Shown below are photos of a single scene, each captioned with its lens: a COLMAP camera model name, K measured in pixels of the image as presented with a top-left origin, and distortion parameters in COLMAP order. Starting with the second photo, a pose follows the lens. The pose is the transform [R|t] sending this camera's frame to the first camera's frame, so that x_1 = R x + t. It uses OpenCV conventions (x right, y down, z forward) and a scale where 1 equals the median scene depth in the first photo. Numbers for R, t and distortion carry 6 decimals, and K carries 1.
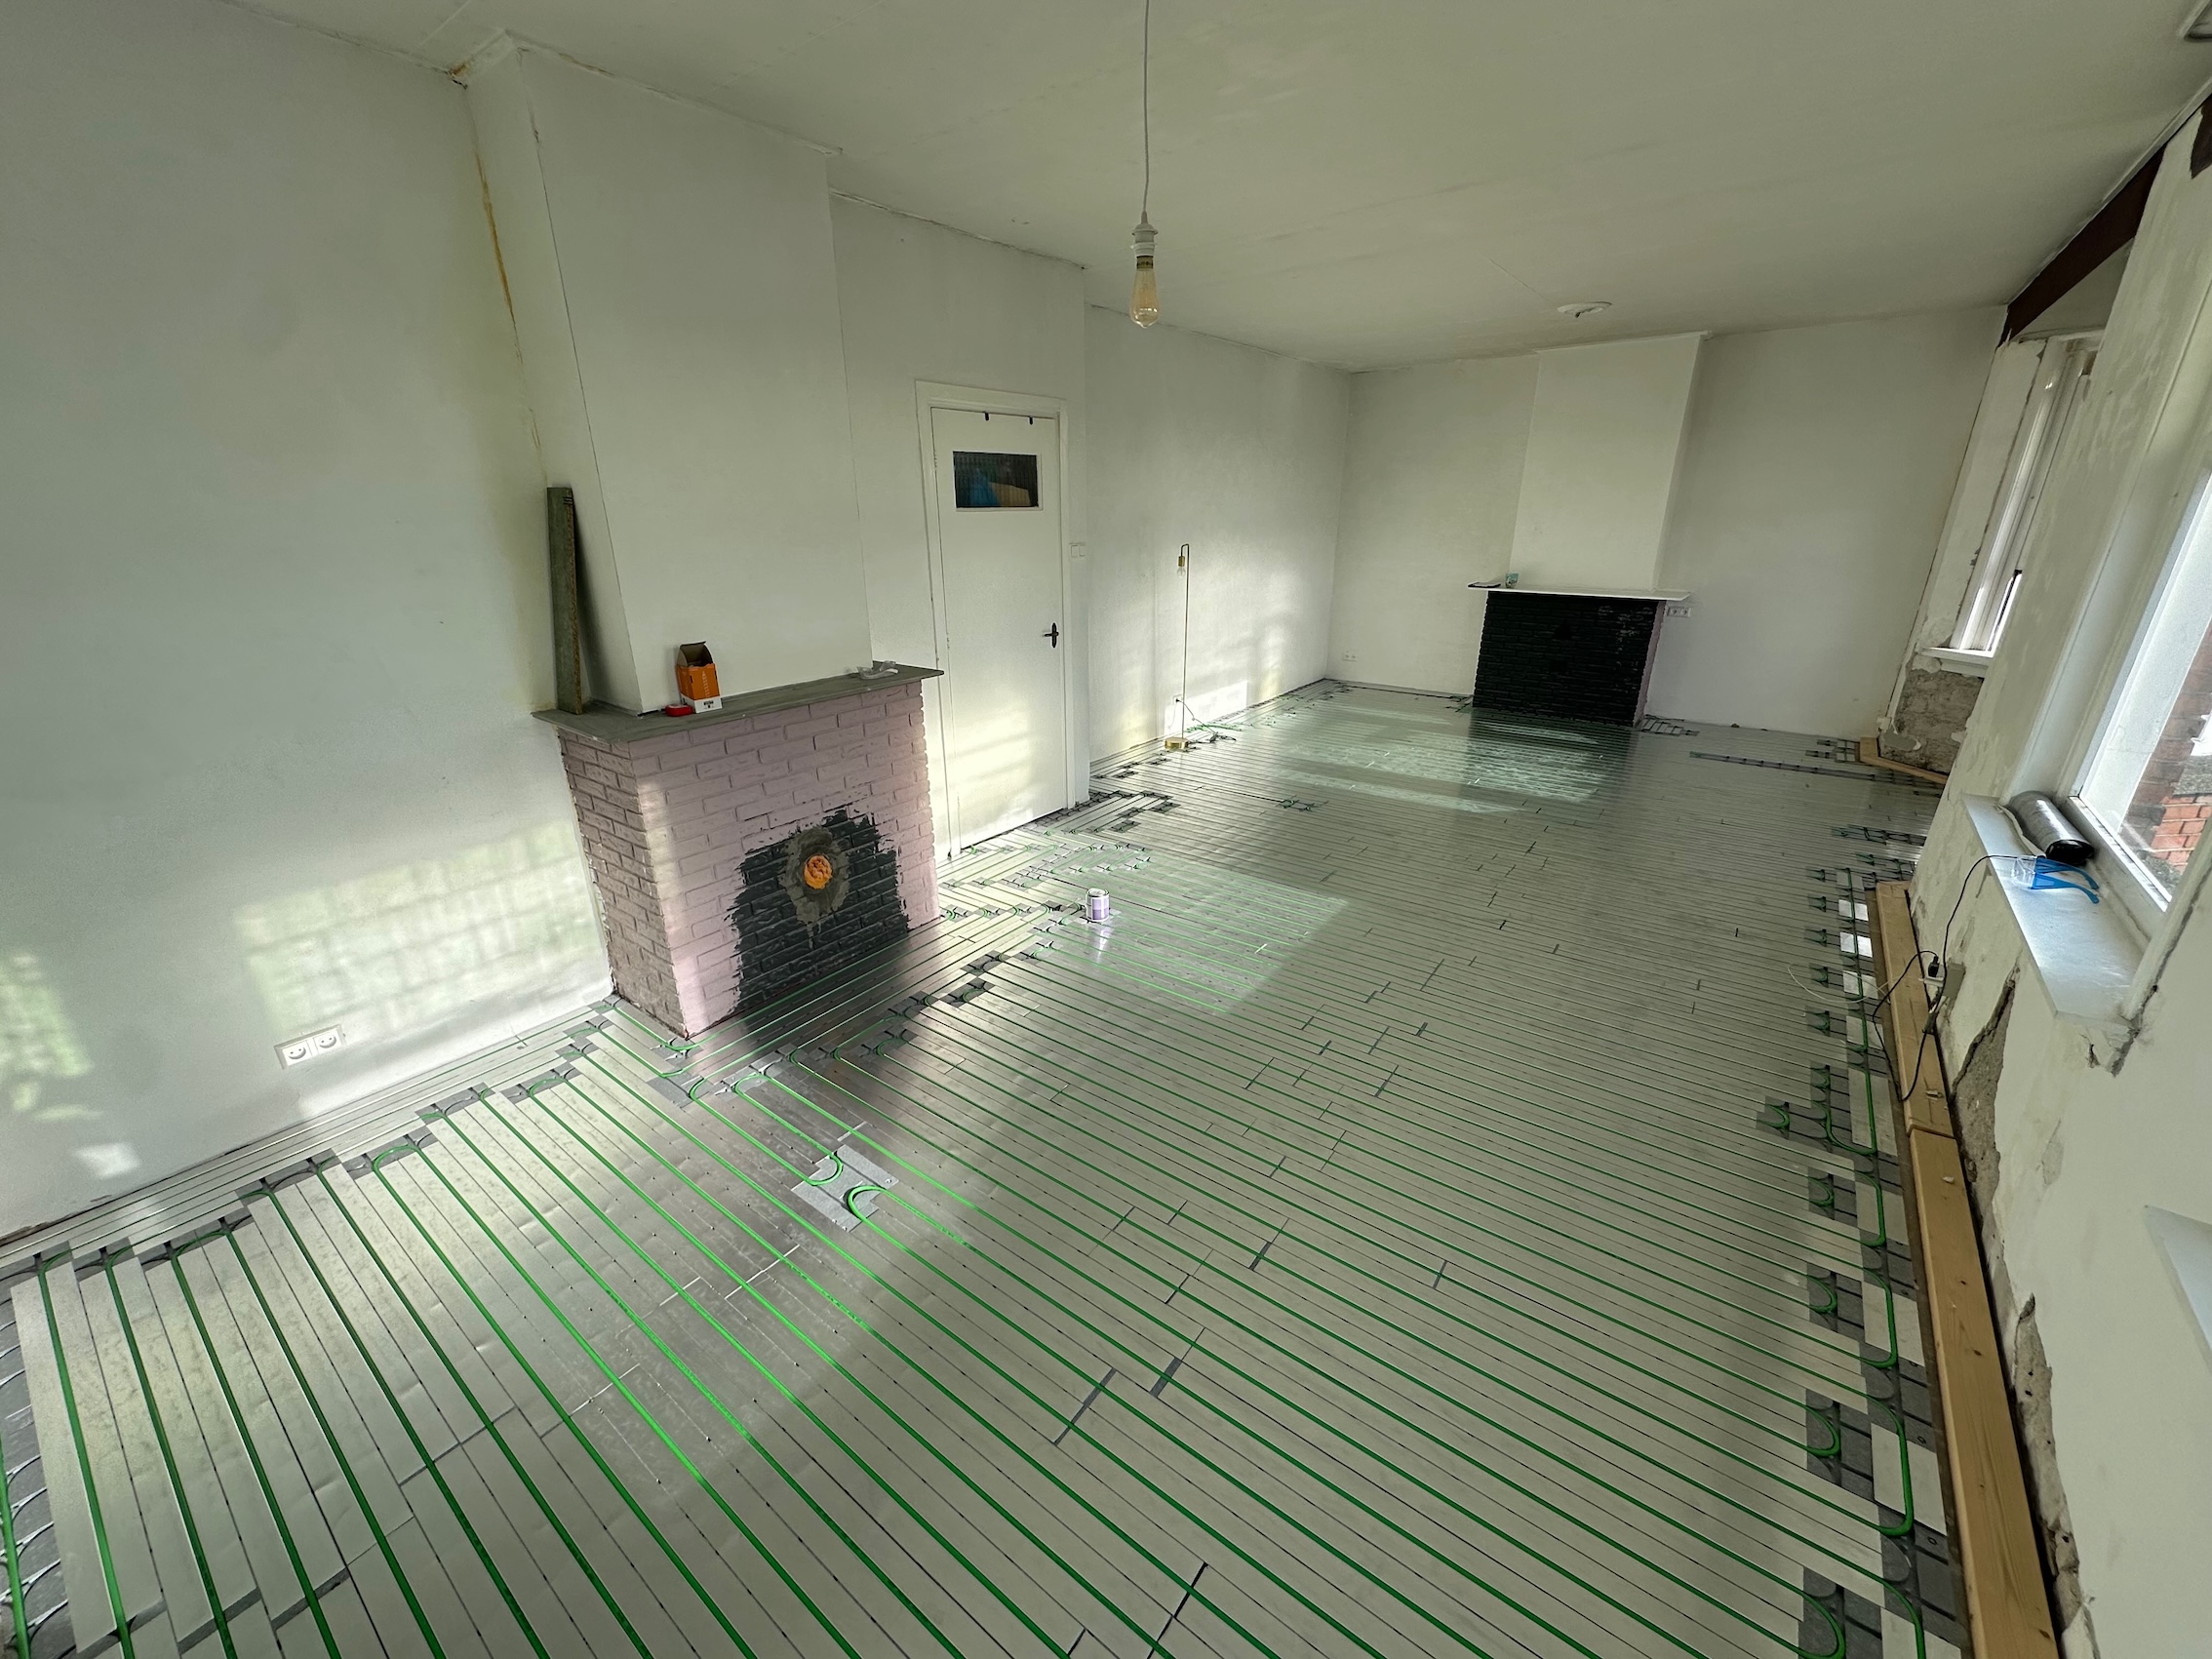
lens RADIAL K [[895.9, 0, 1106.0], [0, 895.9, 829.5], [0, 0, 1]] dist [-0.001054, -0.000209]
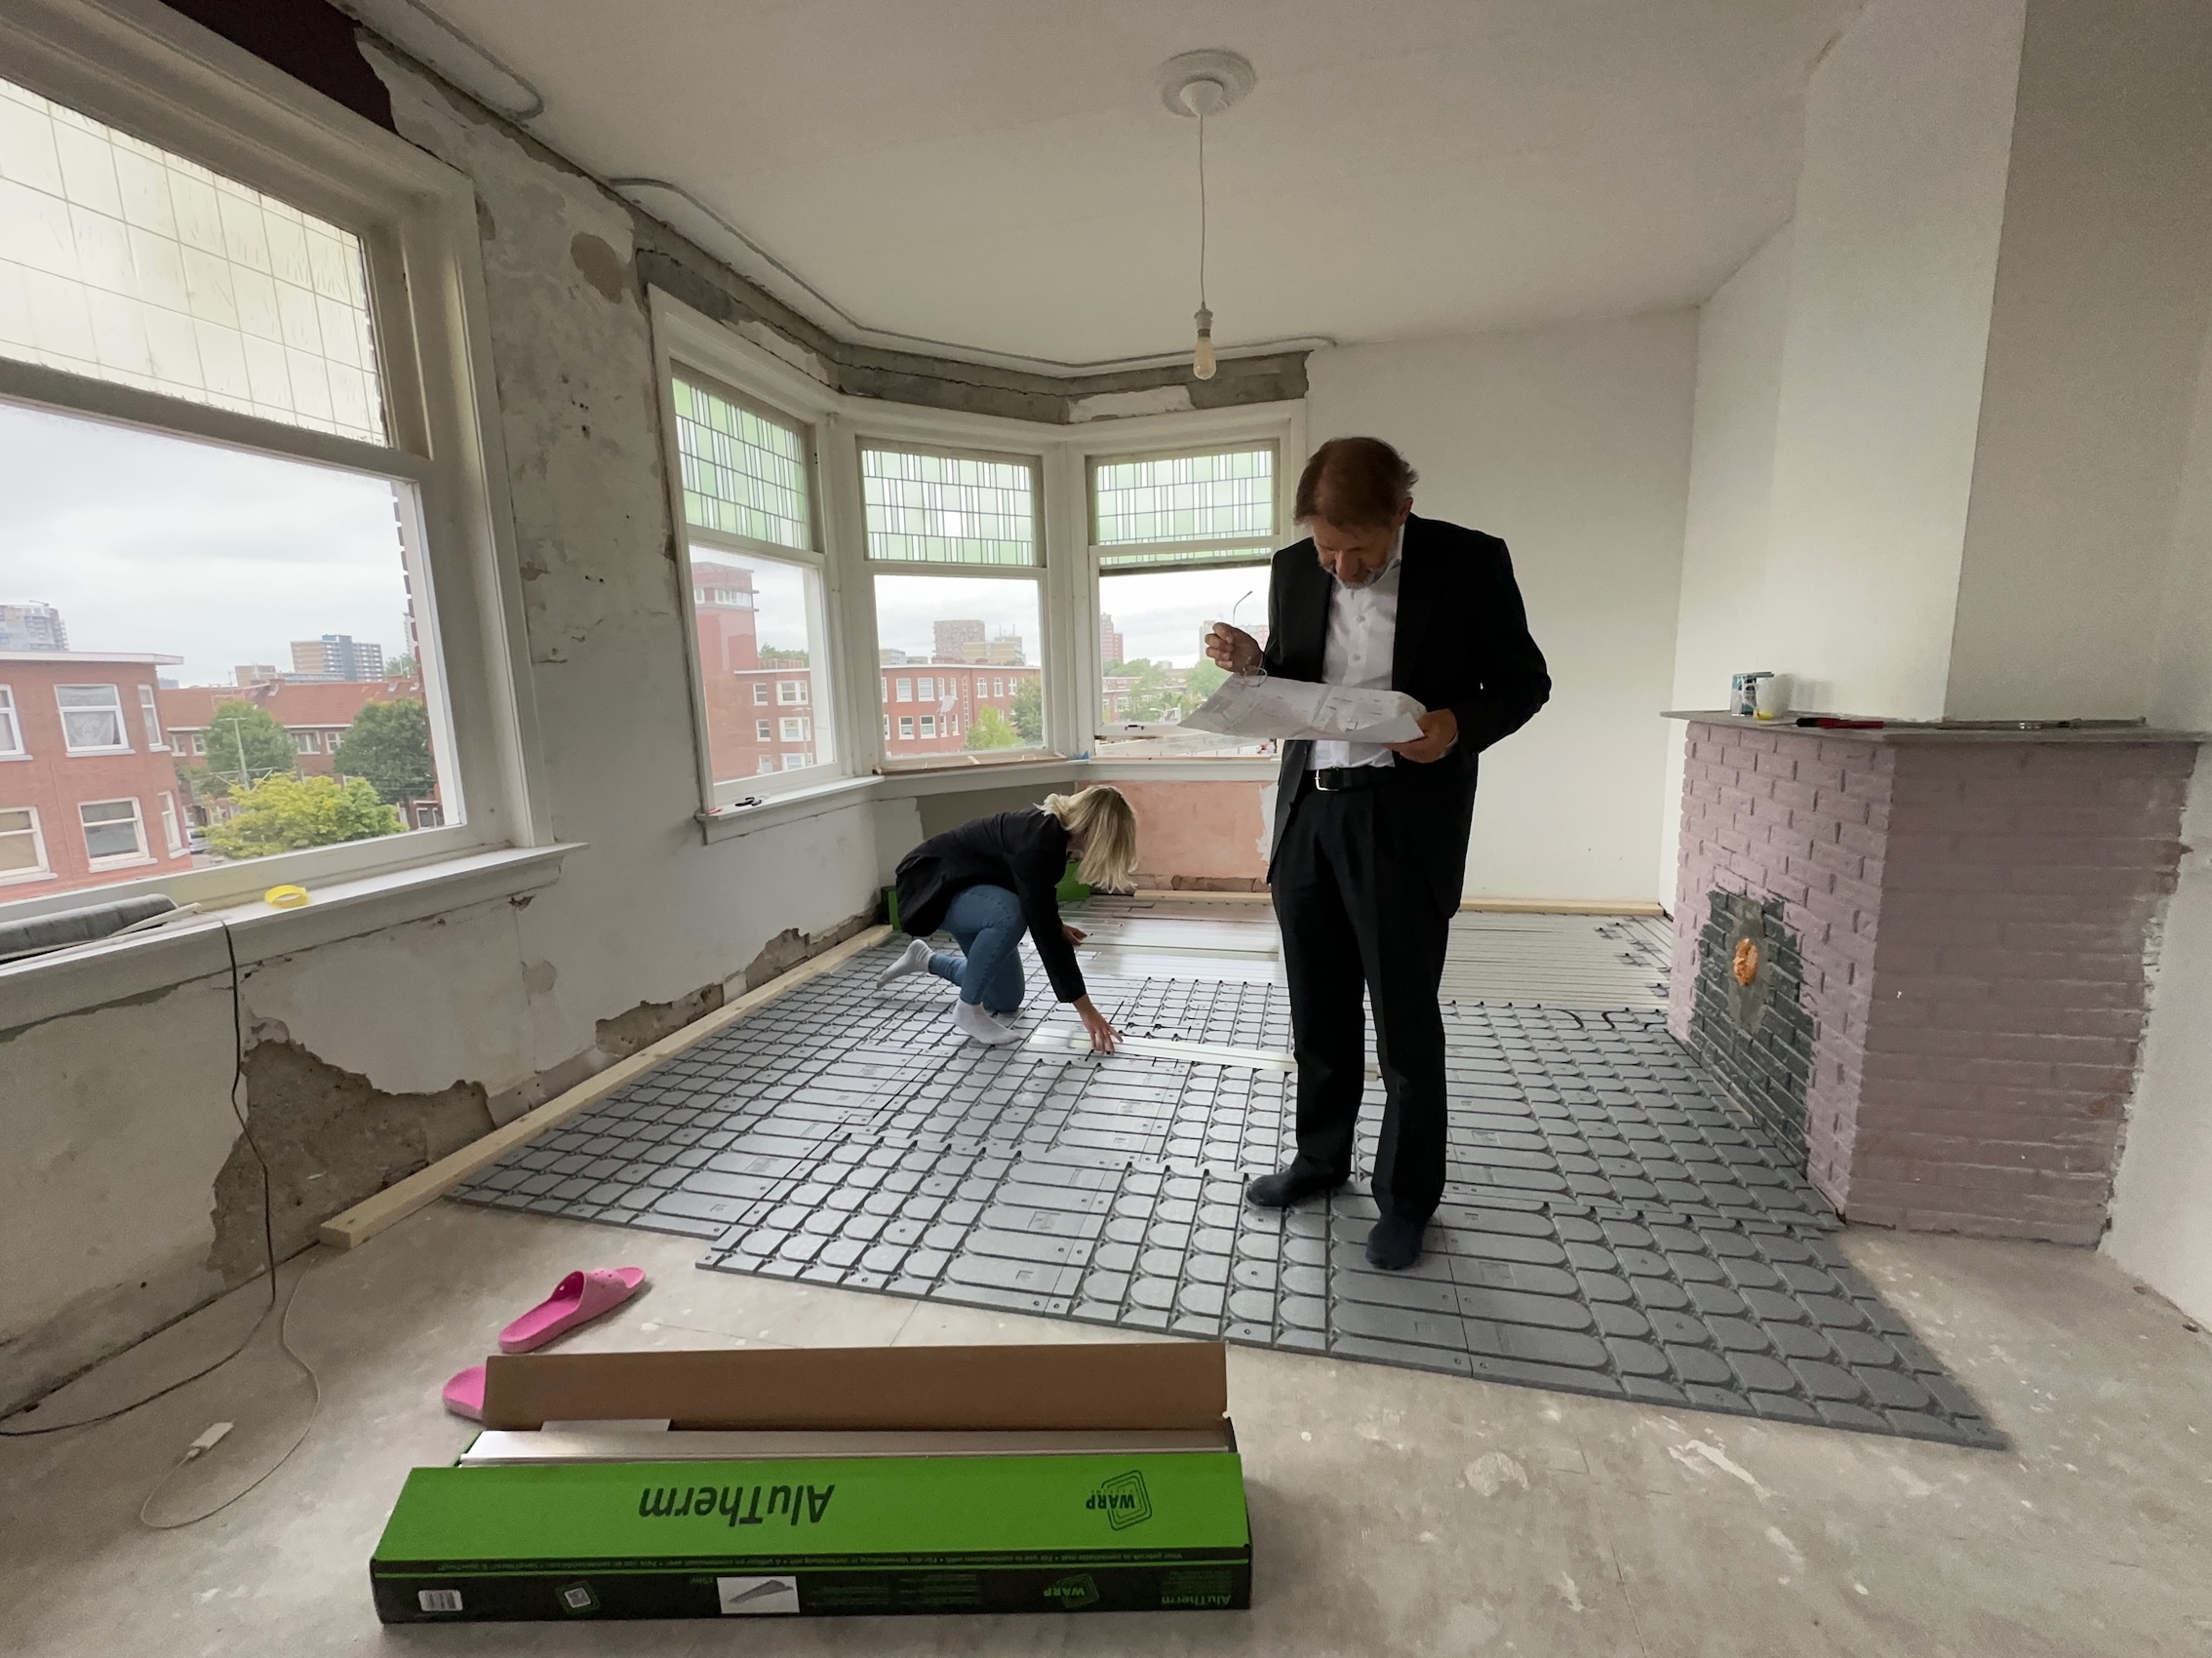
lens RADIAL K [[916.1, 0, 1110.2], [0, 916.1, 823.6], [0, 0, 1]] dist [-0.002069, -0.000583]
pose [[-0.918768, 0.091137, -0.384135, 0.349725], [-0.105601, 0.880808, 0.461548, -0.274209], [0.380413, 0.464620, -0.799634, 1.074027]]
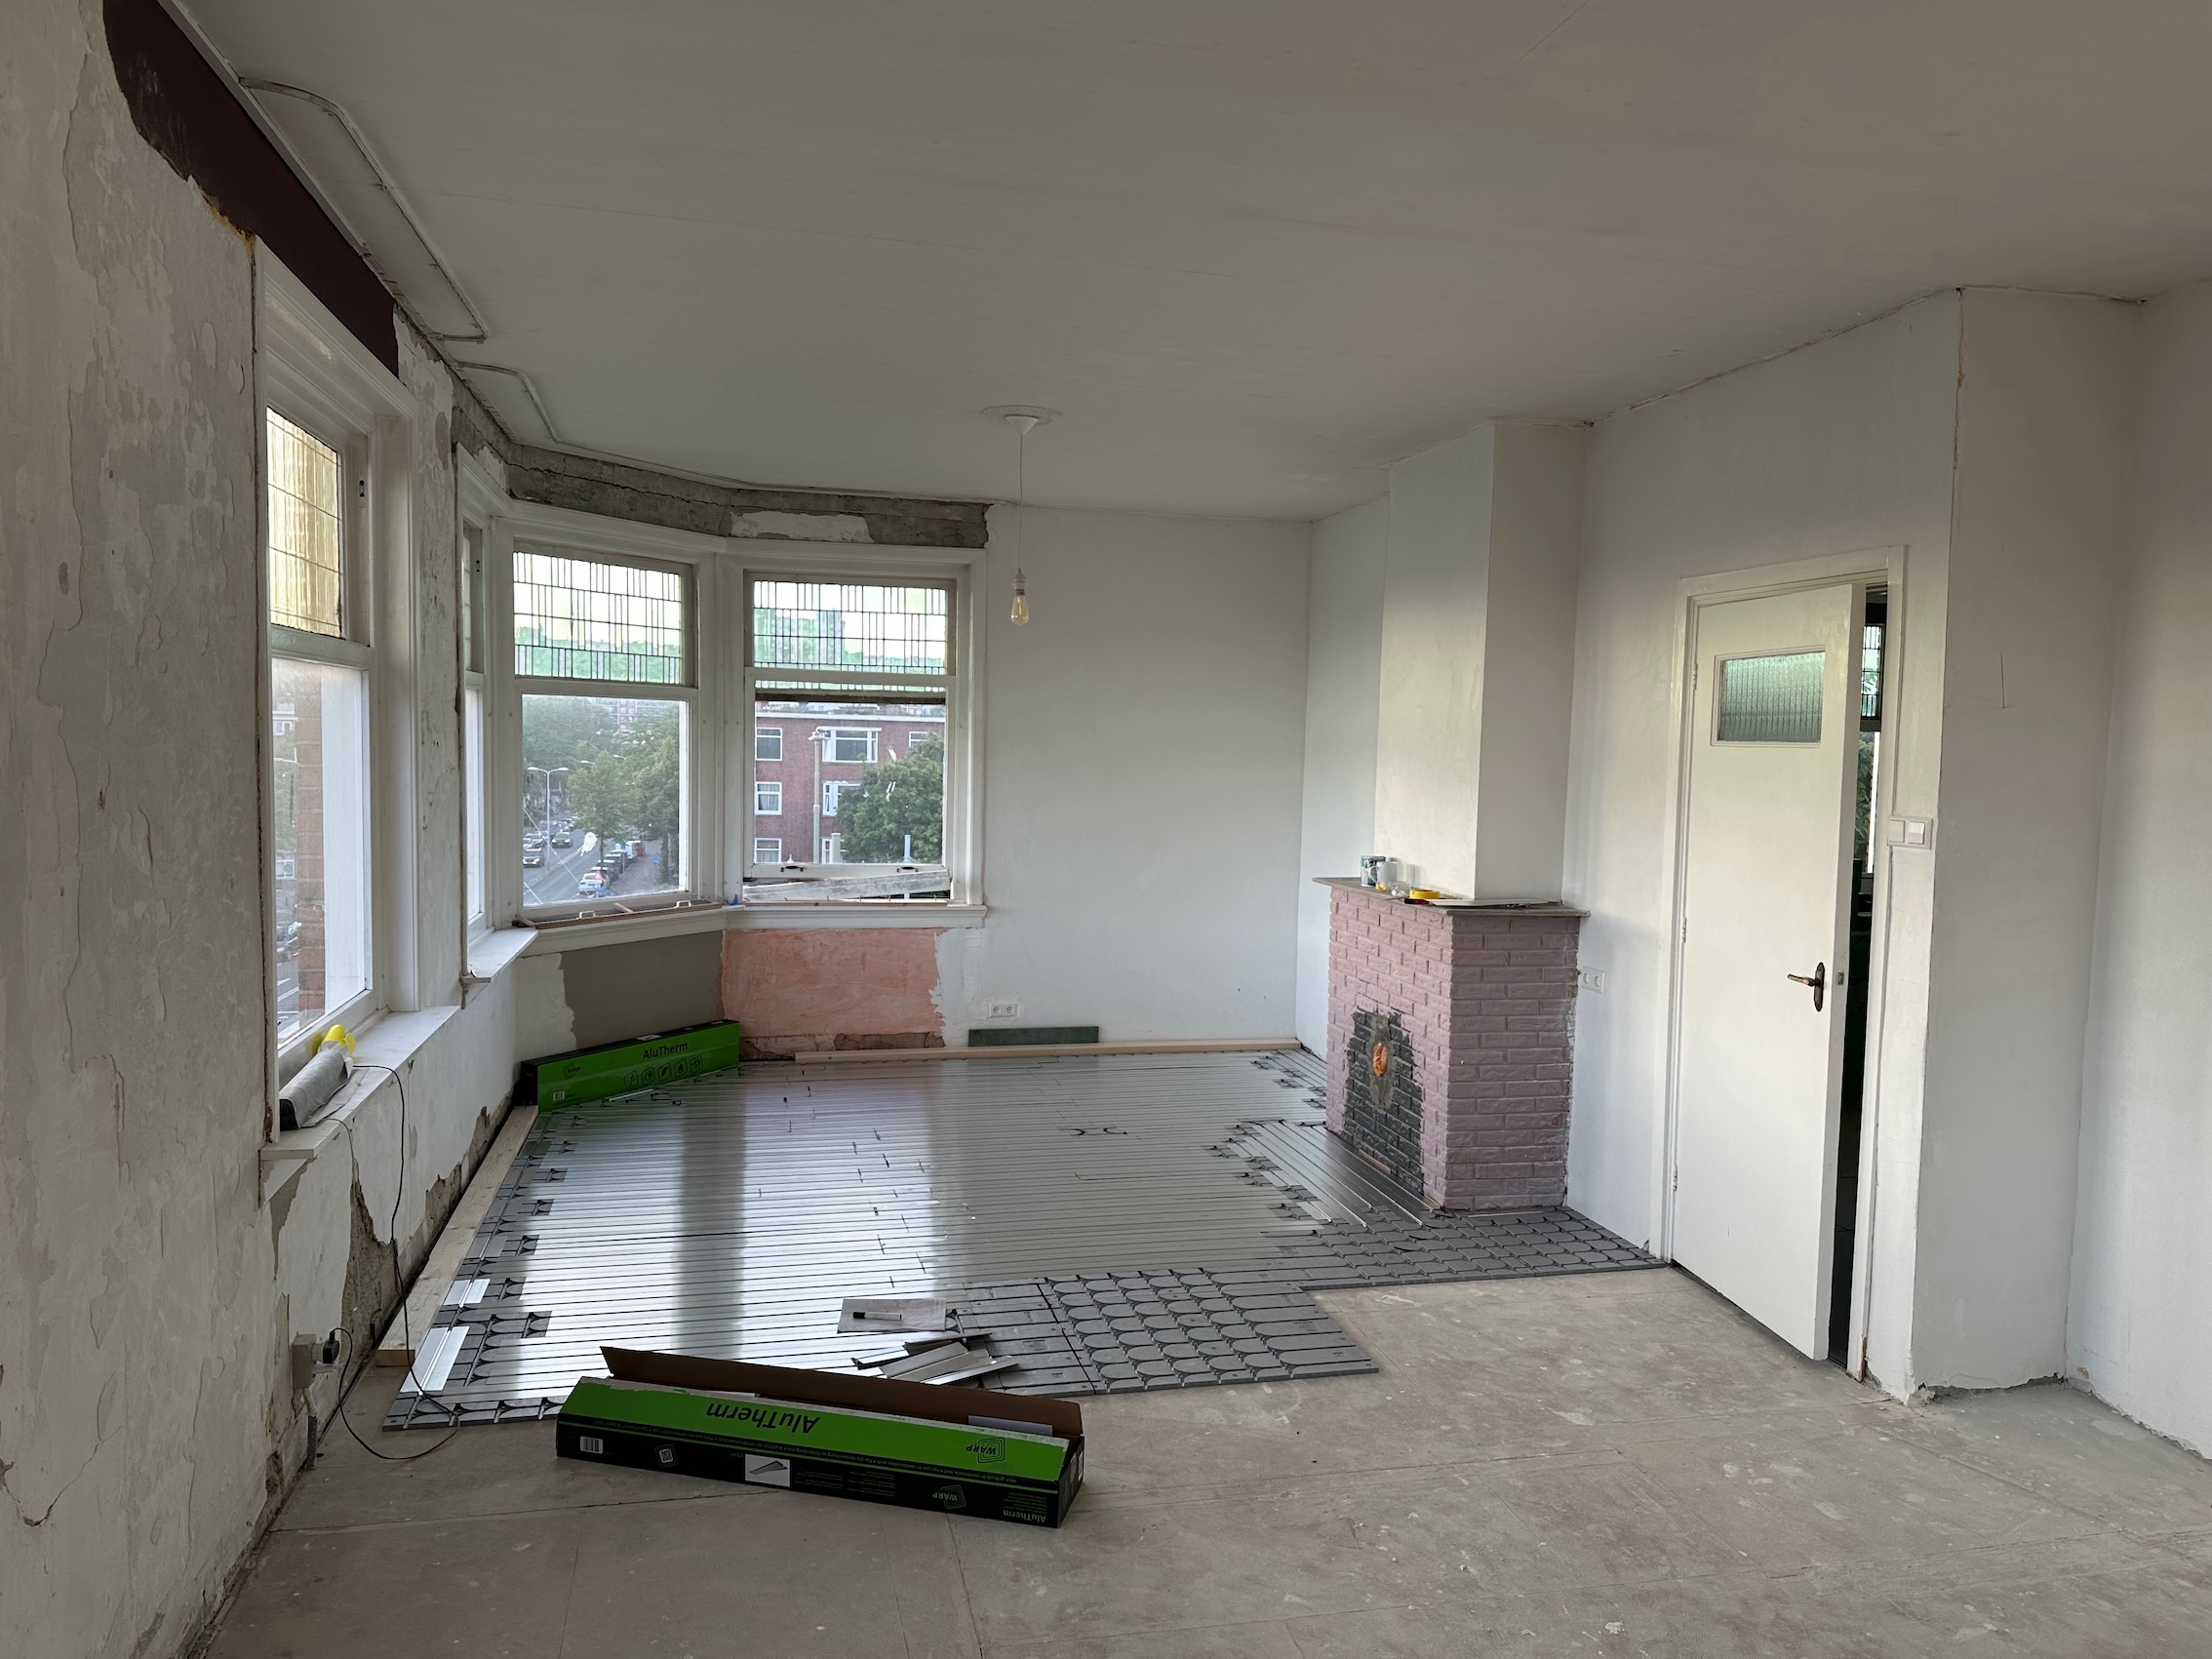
lens RADIAL K [[1531.5, 0, 1098.3], [0, 1531.5, 835.9], [0, 0, 1]] dist [0.170445, -0.236579]
pose [[-0.644925, 0.039932, -0.763202, 1.011761], [-0.281461, 0.916032, 0.285770, -0.493476], [0.710529, 0.399112, -0.579533, 1.362856]]
